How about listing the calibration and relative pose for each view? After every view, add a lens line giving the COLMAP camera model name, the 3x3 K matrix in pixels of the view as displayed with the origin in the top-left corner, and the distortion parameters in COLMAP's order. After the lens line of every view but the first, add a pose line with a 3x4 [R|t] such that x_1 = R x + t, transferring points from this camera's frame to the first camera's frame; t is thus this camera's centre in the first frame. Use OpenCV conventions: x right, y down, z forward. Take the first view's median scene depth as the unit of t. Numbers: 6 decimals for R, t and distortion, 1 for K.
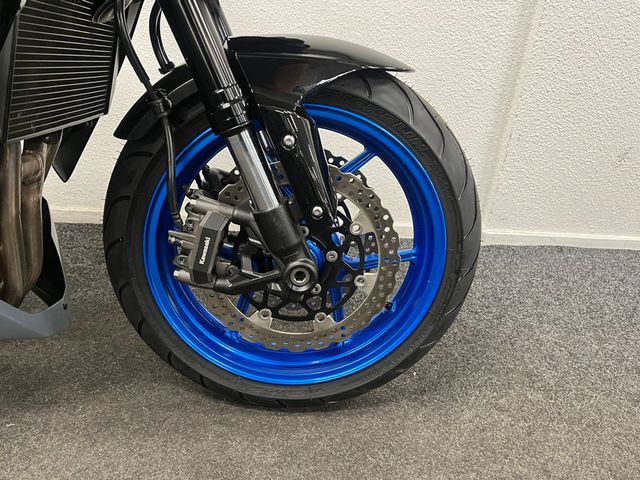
lens RADIAL K [[492.0, 0, 317.2], [0, 492.0, 238.9], [0, 0, 1]] dist [0.077209, -0.109250]
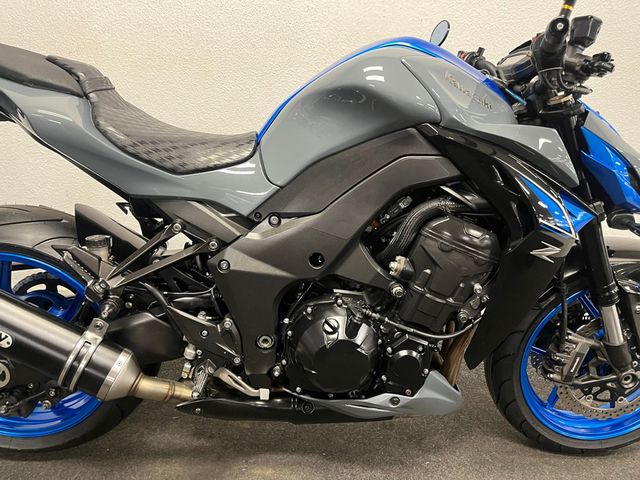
lens RADIAL K [[492.0, 0, 317.2], [0, 492.0, 238.9], [0, 0, 1]] dist [0.077209, -0.109250]
pose [[0.999689, 0.002054, -0.024860, -1.068147], [-0.003268, 0.998800, -0.048872, -0.322432], [0.024730, 0.048938, 0.998496, -0.782650]]
